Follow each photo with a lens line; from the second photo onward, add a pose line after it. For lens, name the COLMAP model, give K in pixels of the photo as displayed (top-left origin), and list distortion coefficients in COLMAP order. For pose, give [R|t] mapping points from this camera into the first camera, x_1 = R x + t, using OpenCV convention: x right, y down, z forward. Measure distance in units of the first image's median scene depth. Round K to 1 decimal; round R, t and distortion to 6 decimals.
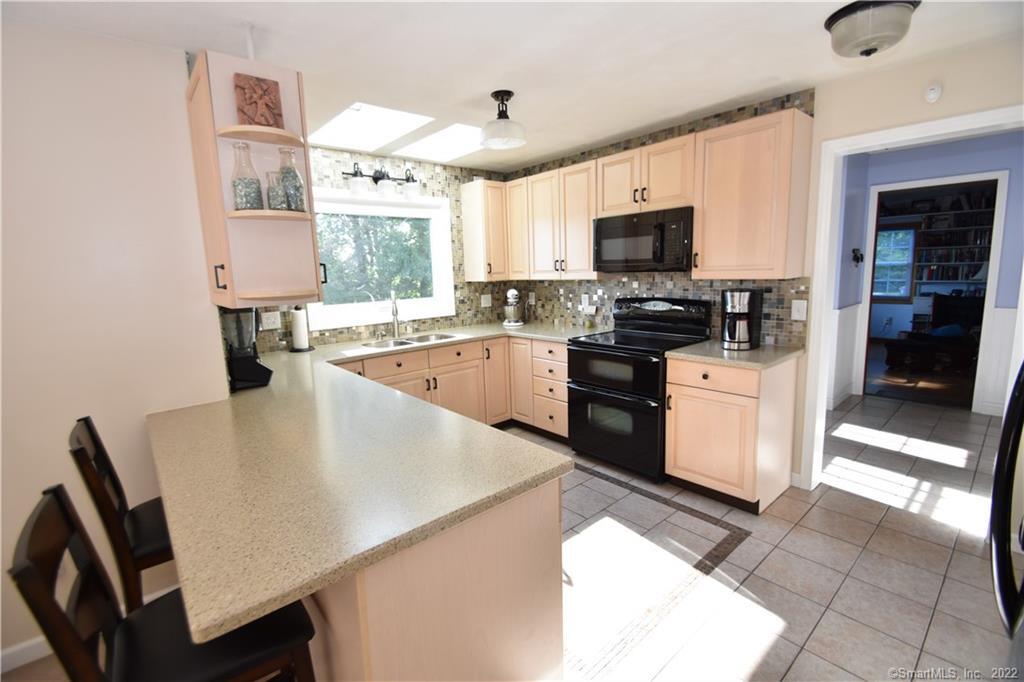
lens RADIAL K [[445.5, 0, 494.2], [0, 445.5, 336.2], [0, 0, 1]] dist [0.002197, -0.012498]
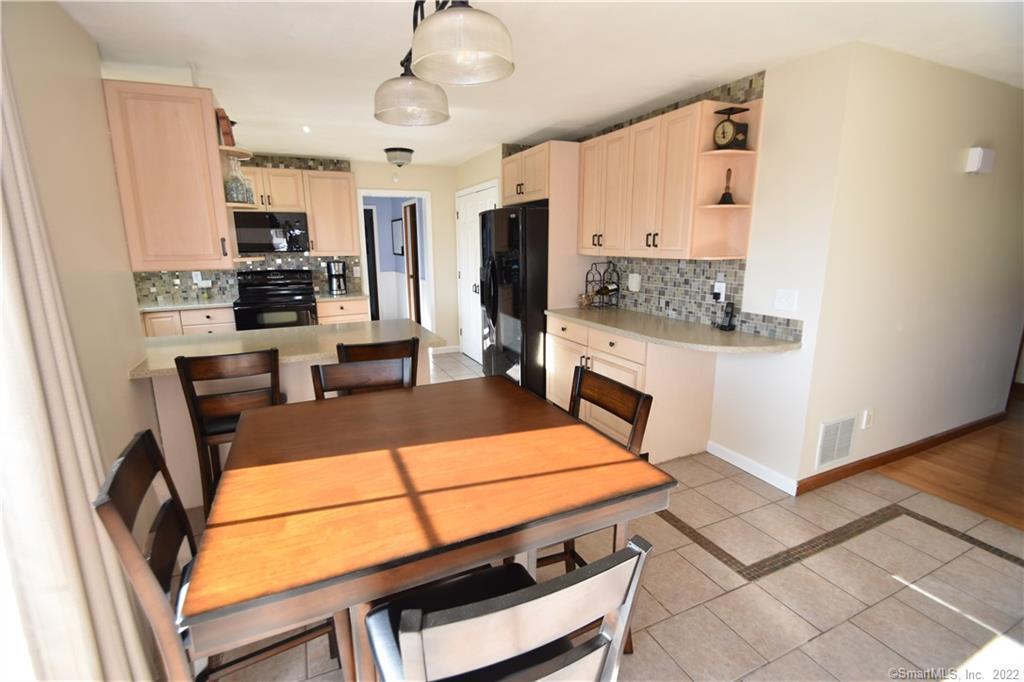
lens RADIAL K [[445.5, 0, 494.2], [0, 445.5, 336.2], [0, 0, 1]] dist [0.002197, -0.012498]
pose [[0.286561, -0.163178, 0.944063, -0.805622], [0.142794, 0.981657, 0.126333, 0.044891], [-0.947361, 0.098604, 0.304605, -0.118058]]
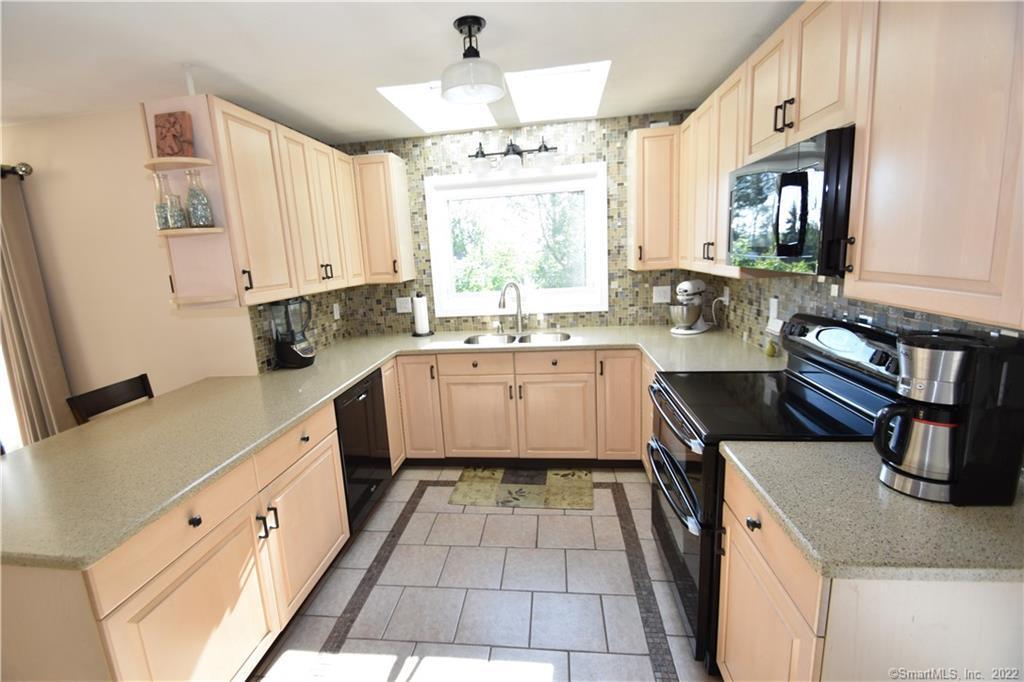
lens RADIAL K [[445.5, 0, 494.2], [0, 445.5, 336.2], [0, 0, 1]] dist [0.002197, -0.012498]
pose [[0.677485, 0.134412, -0.723151, 0.428168], [-0.077686, 0.990738, 0.111369, -0.091162], [0.731422, -0.019273, 0.681652, 0.371226]]
